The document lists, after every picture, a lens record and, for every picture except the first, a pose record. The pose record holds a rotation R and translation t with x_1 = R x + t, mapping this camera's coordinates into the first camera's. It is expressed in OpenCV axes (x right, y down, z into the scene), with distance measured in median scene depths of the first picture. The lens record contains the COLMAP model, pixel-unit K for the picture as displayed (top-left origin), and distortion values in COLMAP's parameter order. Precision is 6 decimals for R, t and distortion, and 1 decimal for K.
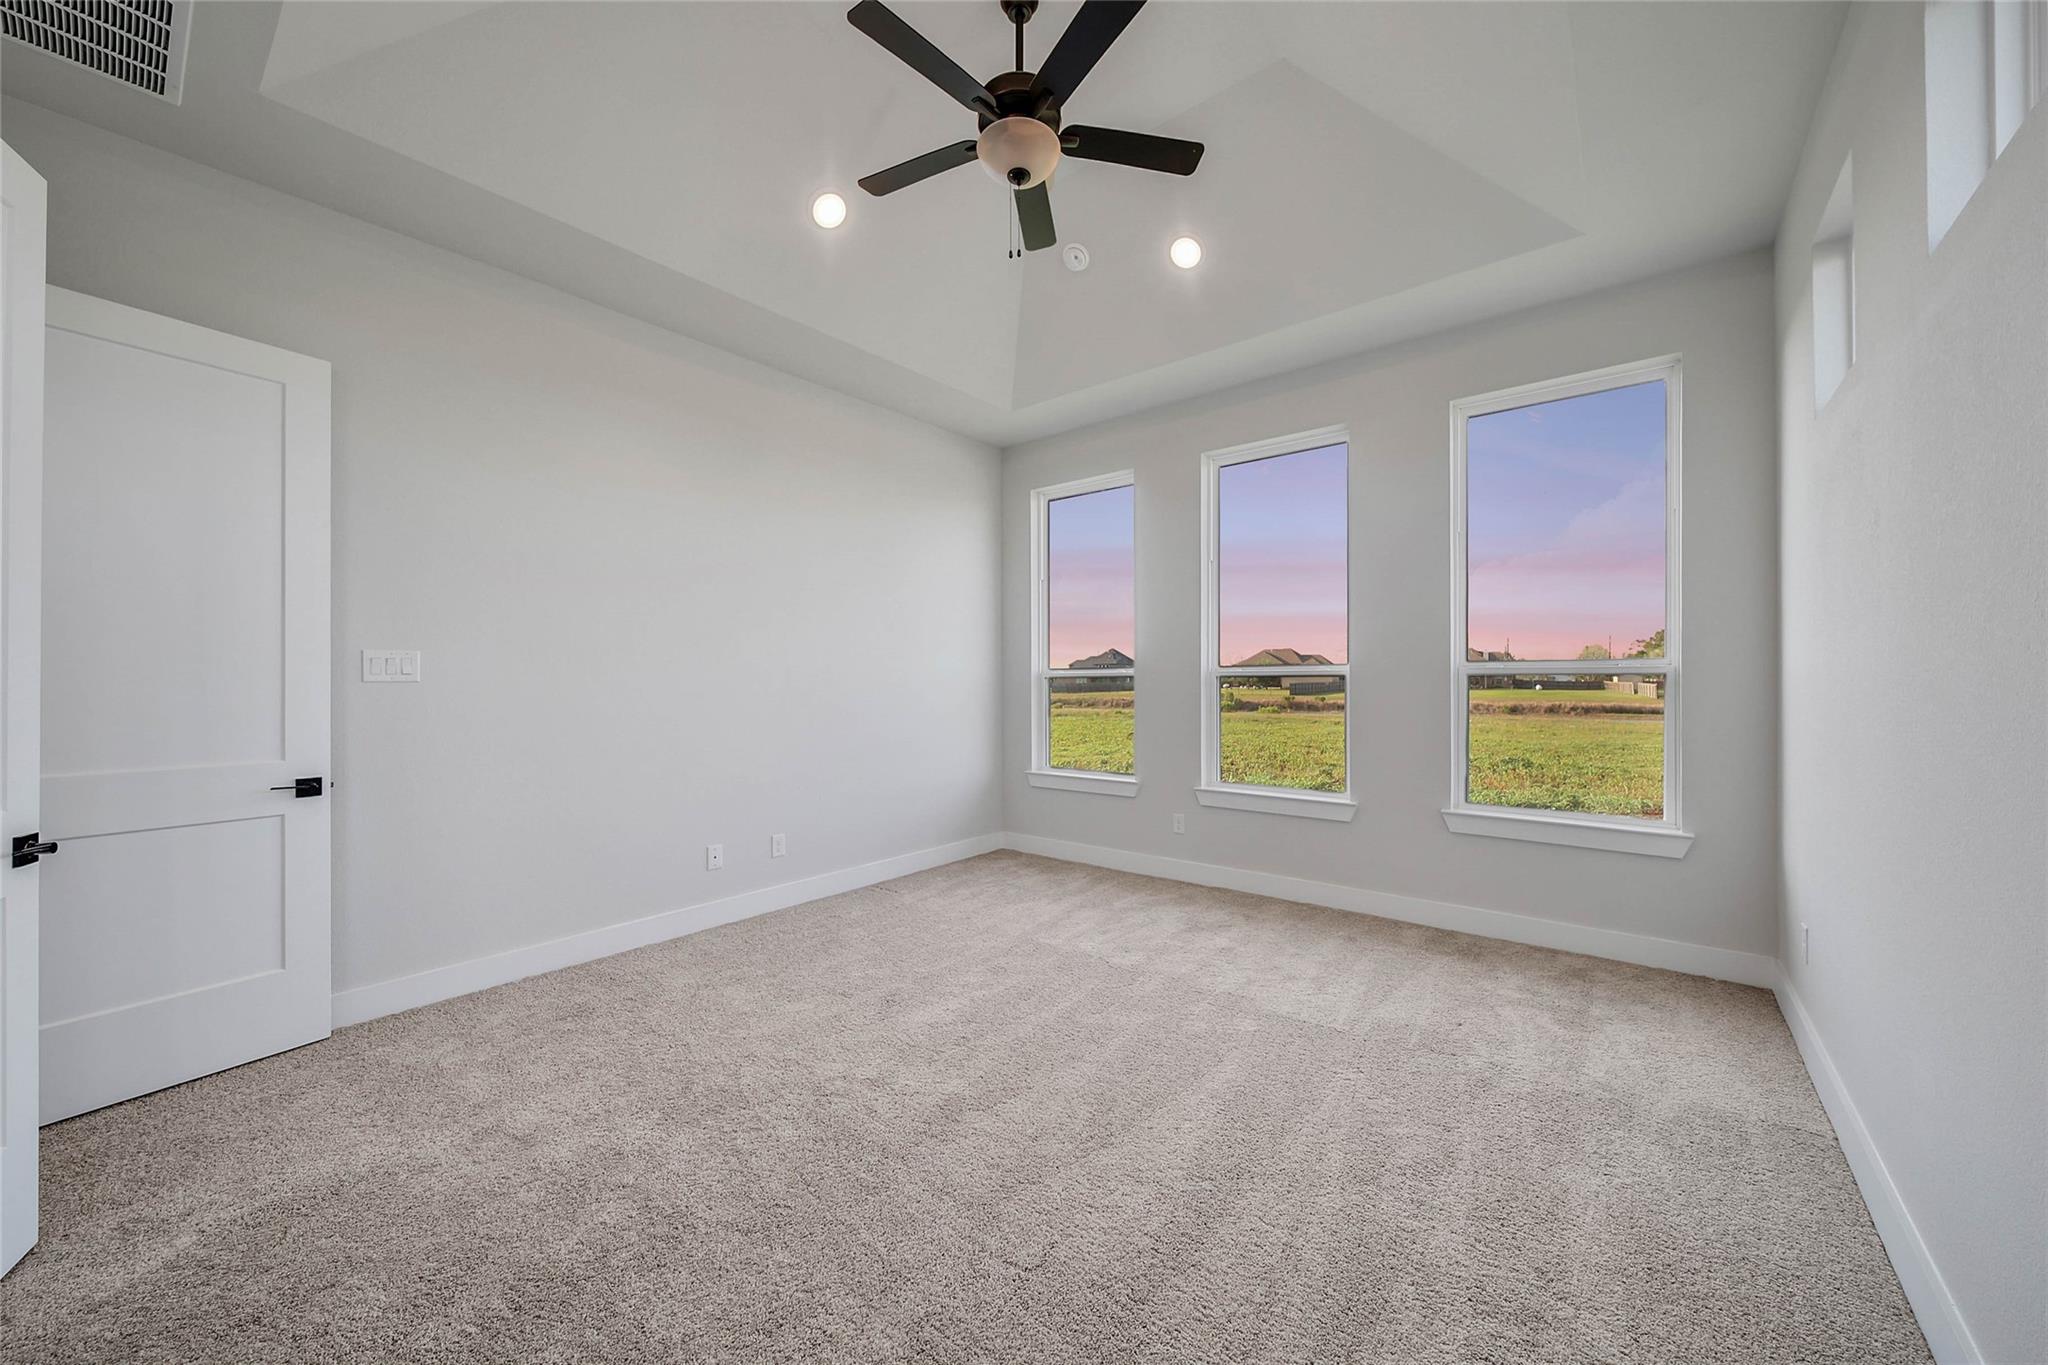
lens RADIAL K [[746.6, 0, 1032.4], [0, 746.6, 677.4], [0, 0, 1]] dist [0.000984, 0.000082]
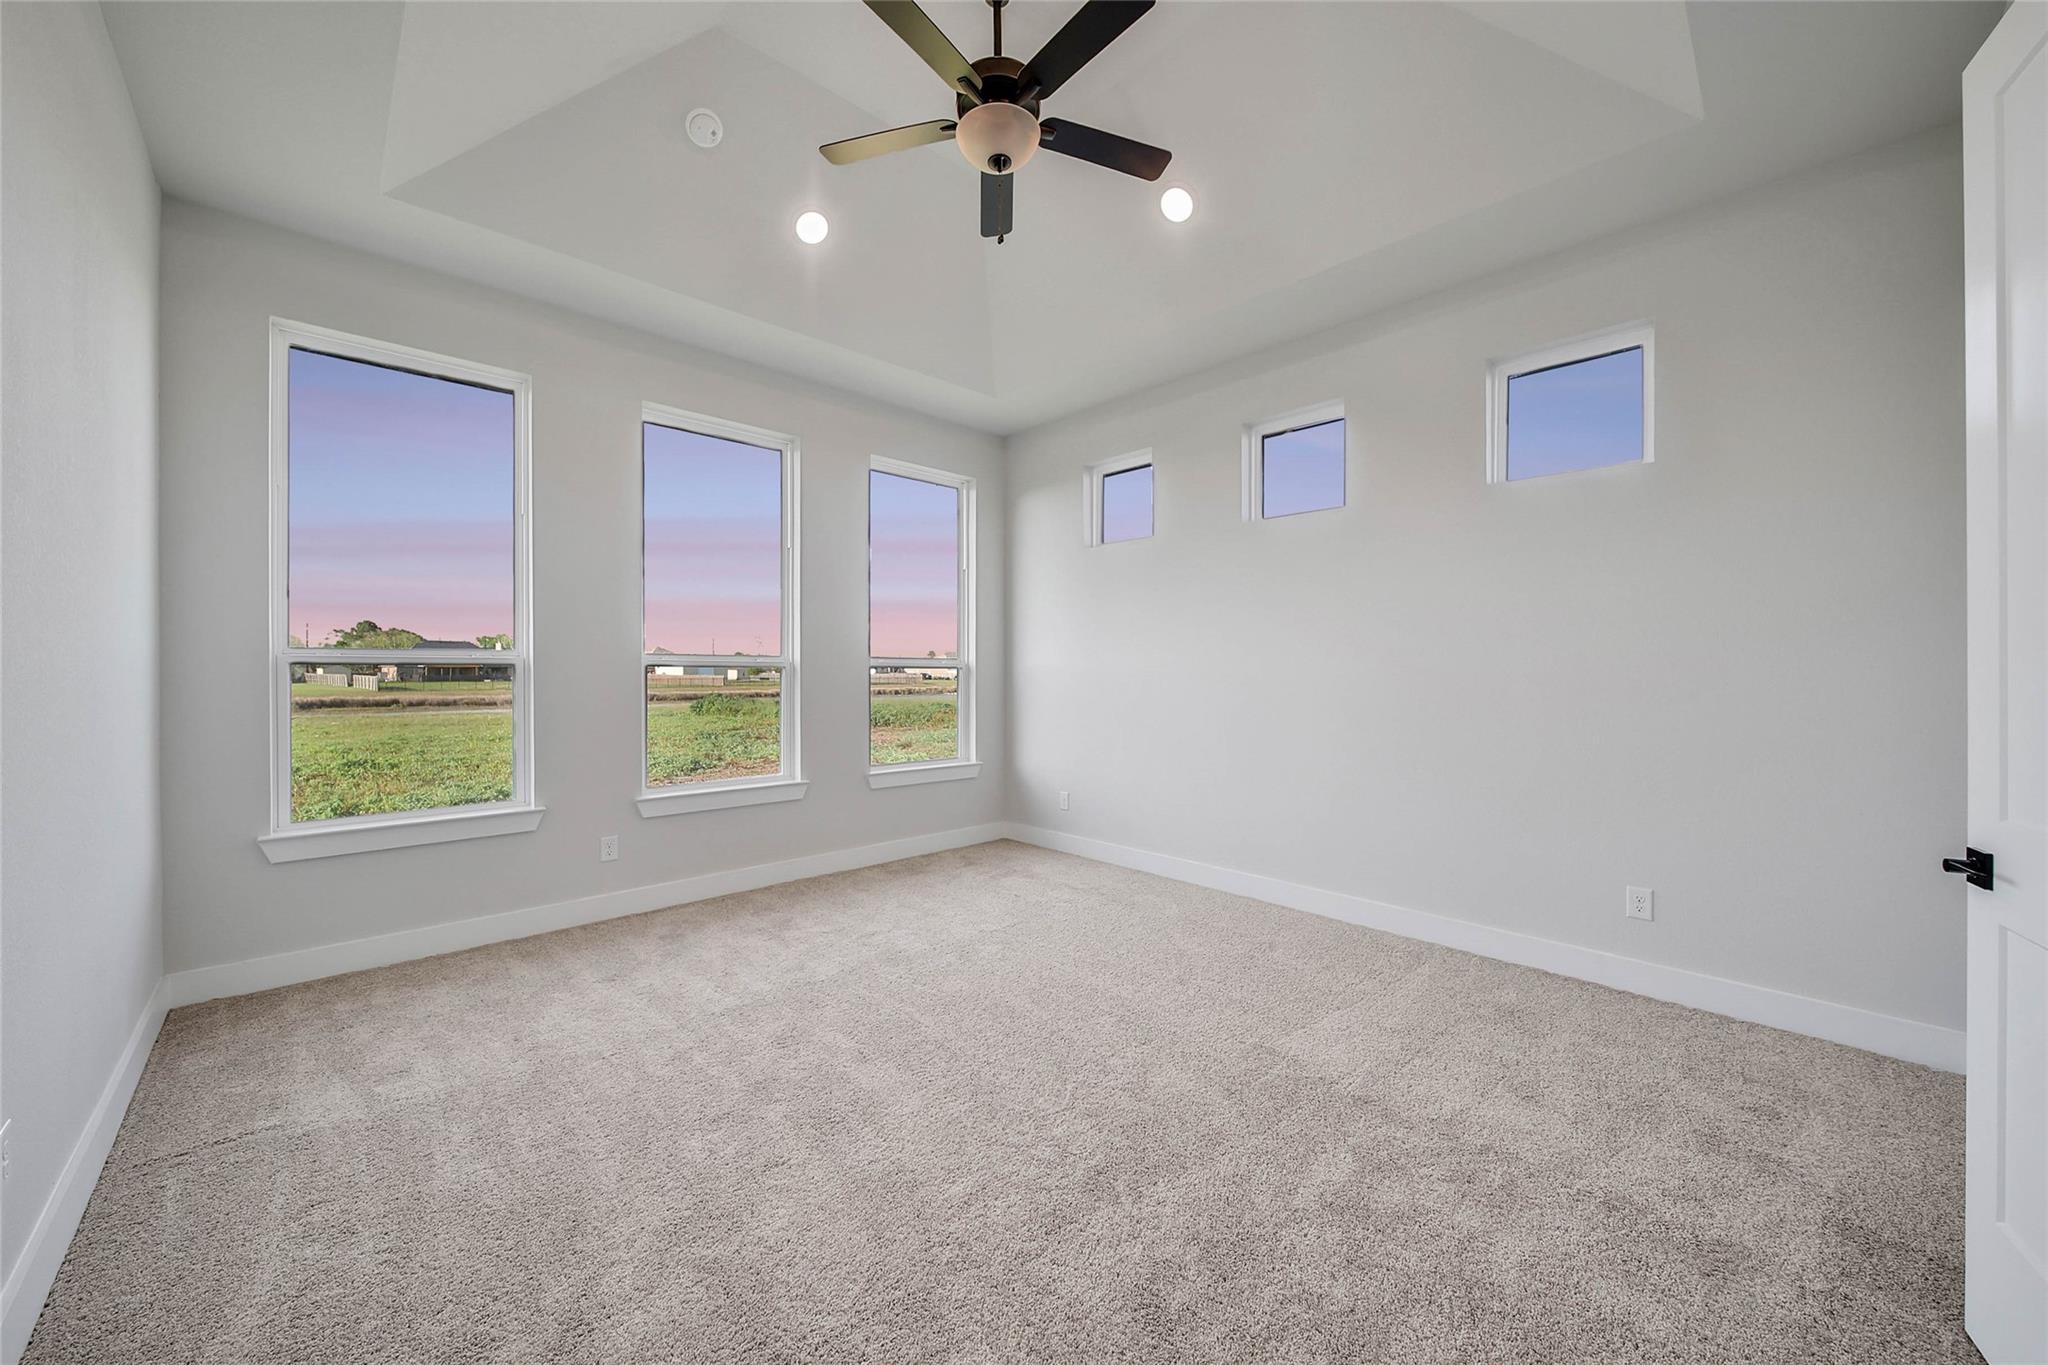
lens RADIAL K [[746.6, 0, 1032.4], [0, 746.6, 677.4], [0, 0, 1]] dist [0.000984, 0.000082]
pose [[0.127100, -0.004029, 0.991882, -0.599621], [-0.006471, 0.999967, 0.004891, 0.005208], [-0.991869, -0.007040, 0.127070, 0.494818]]
